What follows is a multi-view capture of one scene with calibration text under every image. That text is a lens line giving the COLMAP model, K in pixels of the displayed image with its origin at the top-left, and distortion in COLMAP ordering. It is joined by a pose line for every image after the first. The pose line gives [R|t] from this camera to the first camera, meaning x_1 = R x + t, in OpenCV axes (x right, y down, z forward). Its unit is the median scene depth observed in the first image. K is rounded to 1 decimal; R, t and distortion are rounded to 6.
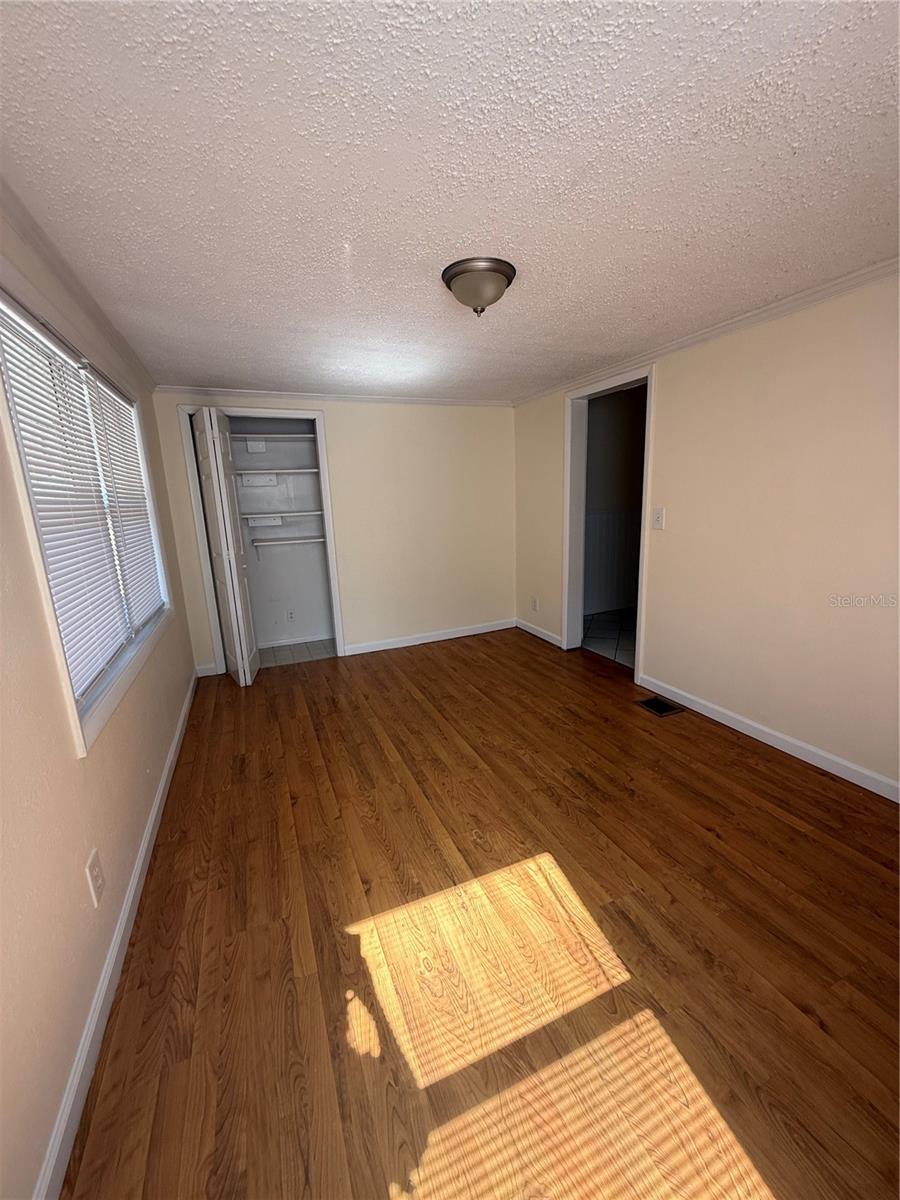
lens RADIAL K [[477.9, 0, 450.0], [0, 477.9, 600.0], [0, 0, 1]] dist [-0.000300, 0.000096]
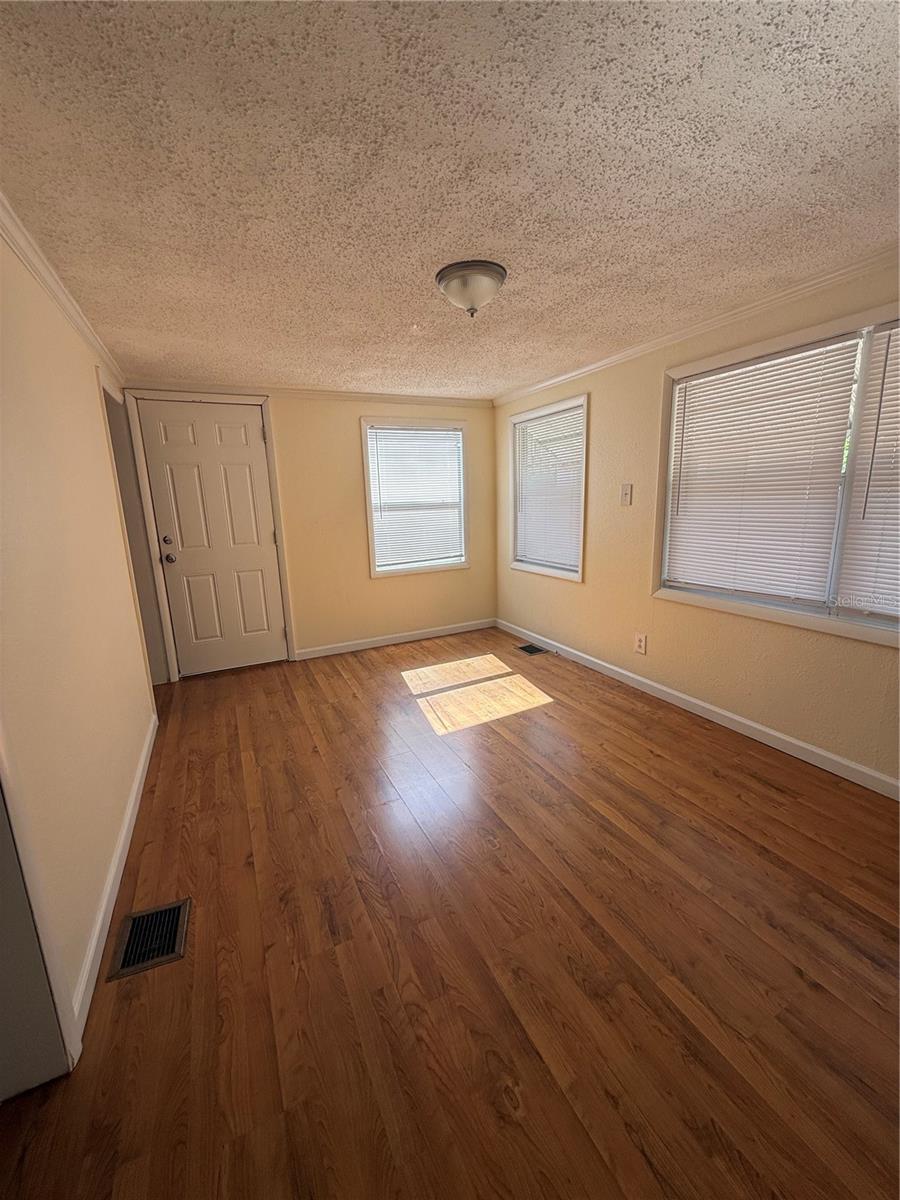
lens RADIAL K [[477.9, 0, 450.0], [0, 477.9, 600.0], [0, 0, 1]] dist [-0.000300, 0.000096]
pose [[-0.996048, 0.078864, -0.040862, 0.162709], [0.054793, 0.907648, 0.416140, -0.386398], [0.069907, 0.412257, -0.908382, 1.795680]]
